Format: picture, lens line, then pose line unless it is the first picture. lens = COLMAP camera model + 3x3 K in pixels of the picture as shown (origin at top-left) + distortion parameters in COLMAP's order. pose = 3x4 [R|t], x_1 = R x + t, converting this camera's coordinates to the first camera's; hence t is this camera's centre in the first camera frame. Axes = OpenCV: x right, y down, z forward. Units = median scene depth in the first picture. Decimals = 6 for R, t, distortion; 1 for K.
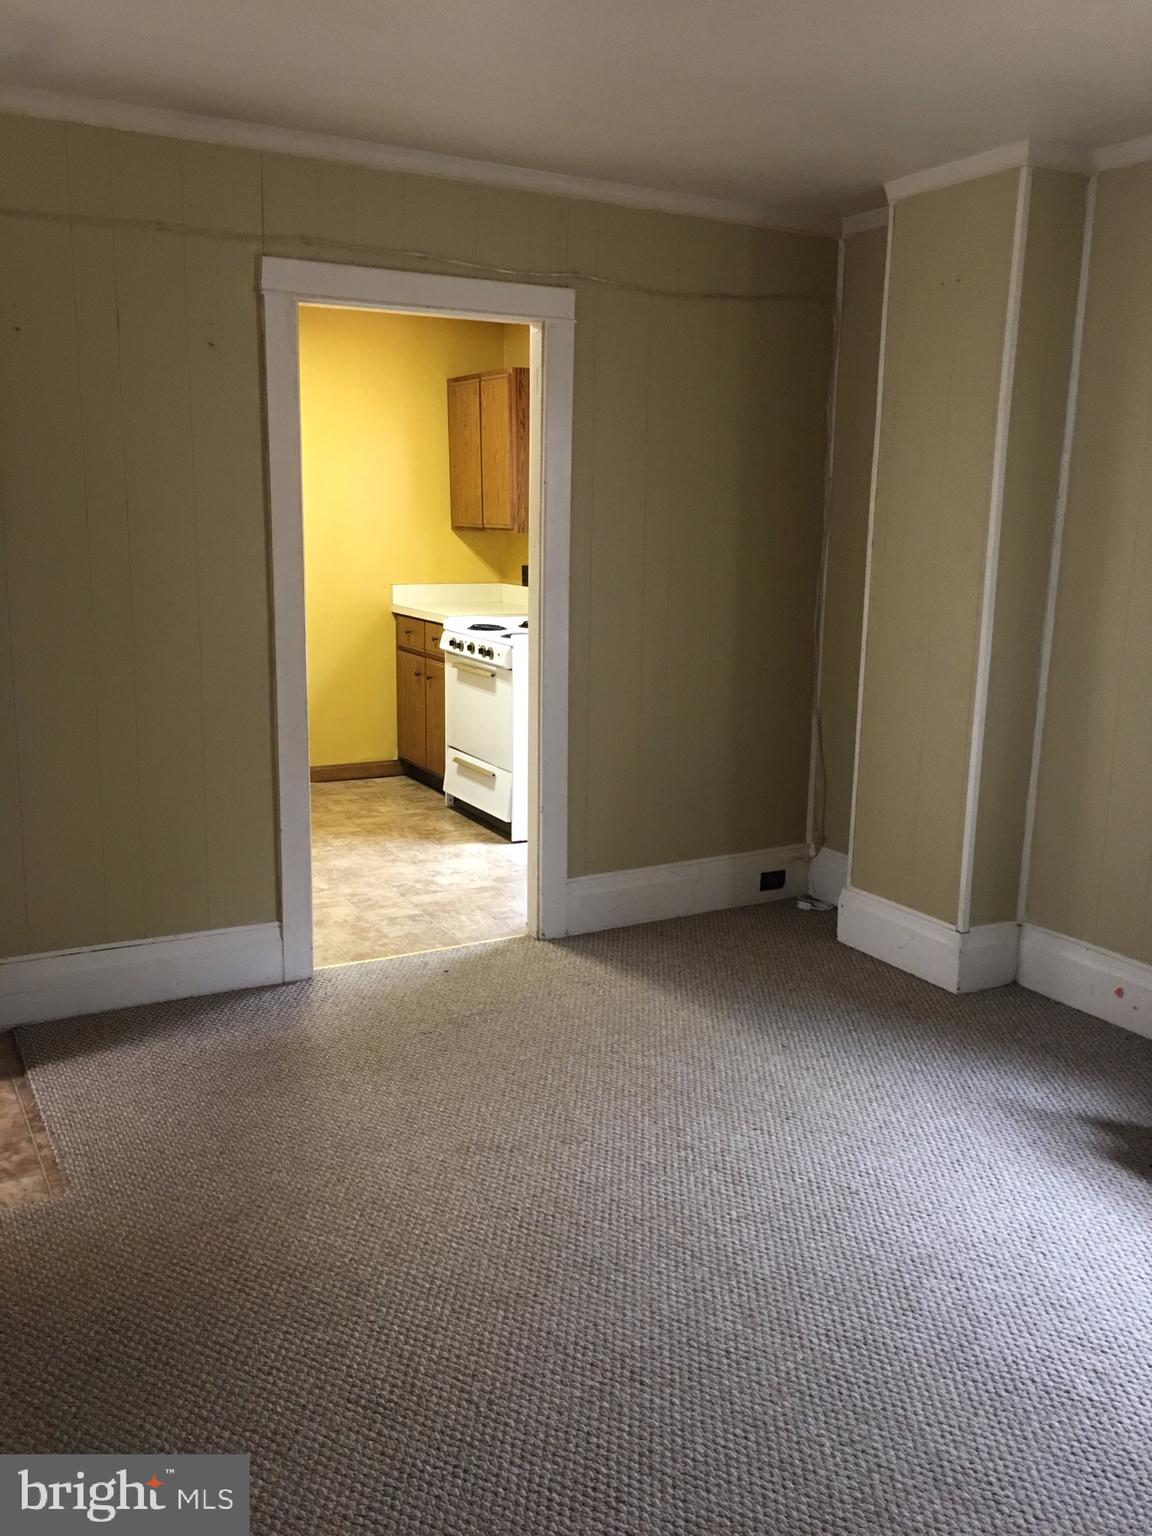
lens RADIAL K [[1337.5, 0, 579.6], [0, 1337.5, 767.2], [0, 0, 1]] dist [0.069483, -0.076118]
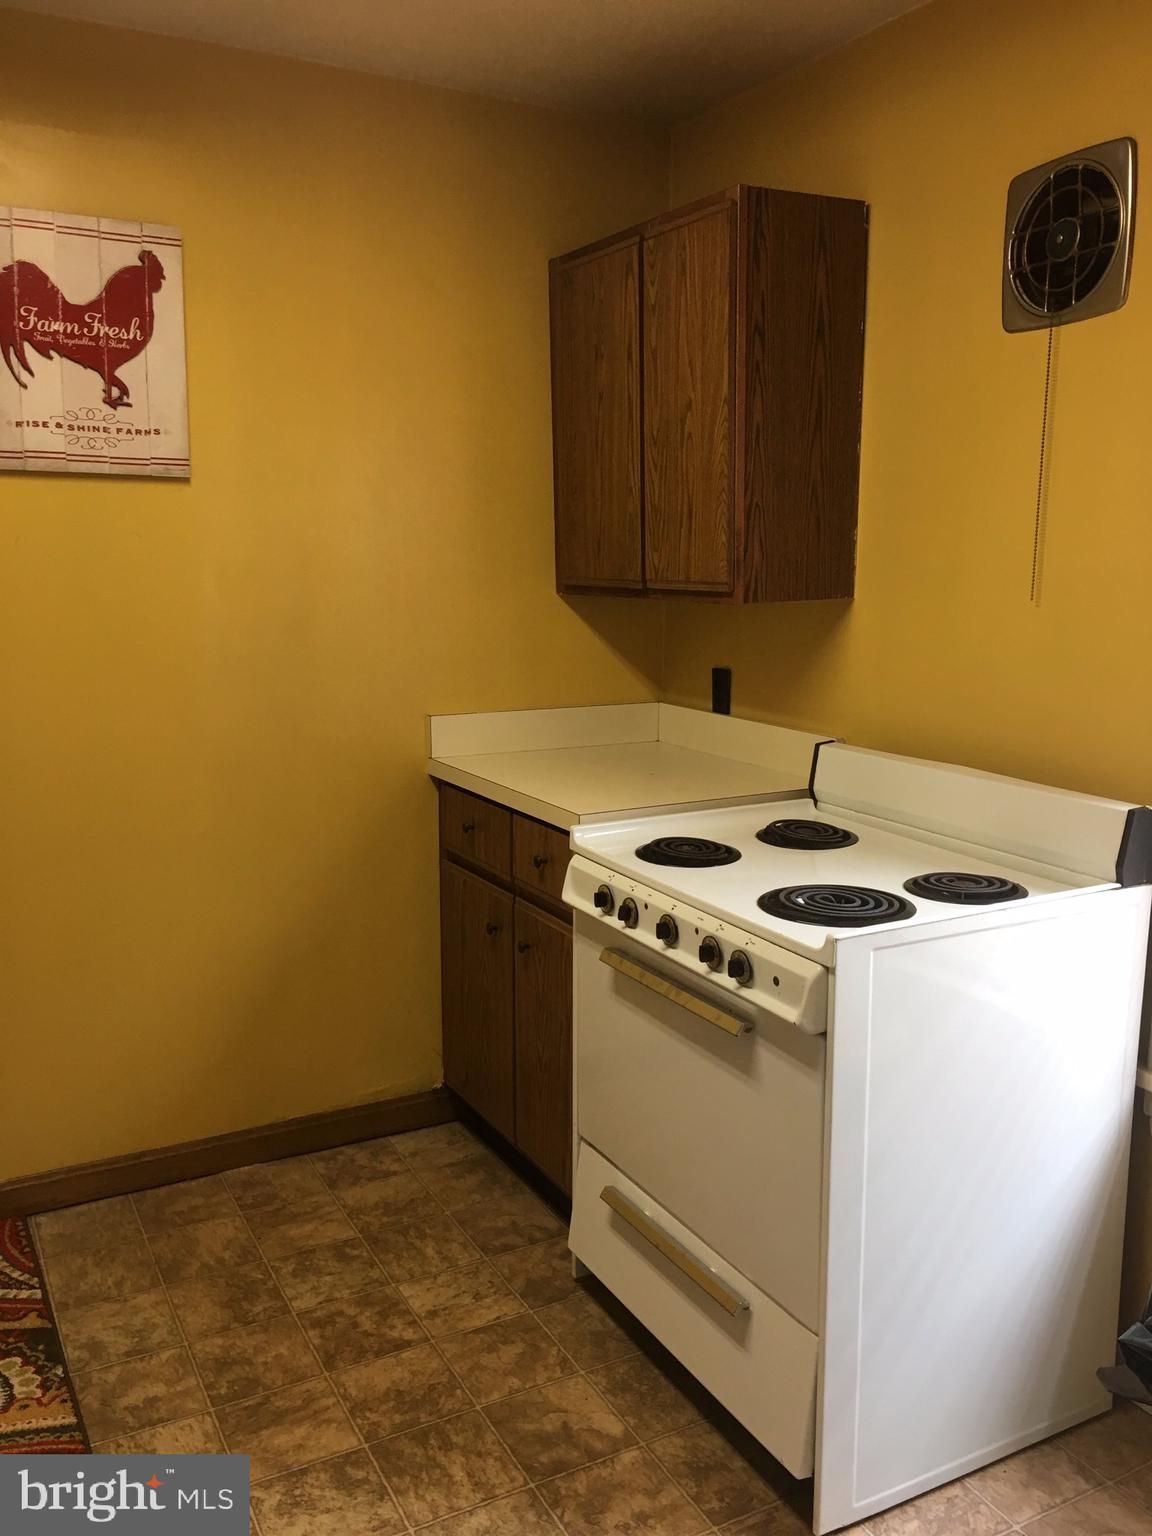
lens RADIAL K [[1337.5, 0, 573.5], [0, 1337.5, 764.1], [0, 0, 1]] dist [0.069483, -0.076118]
pose [[0.999854, -0.013483, -0.010478, -0.095122], [0.013134, 0.999378, -0.032728, -0.113890], [0.010913, 0.032586, 0.999409, 0.600082]]
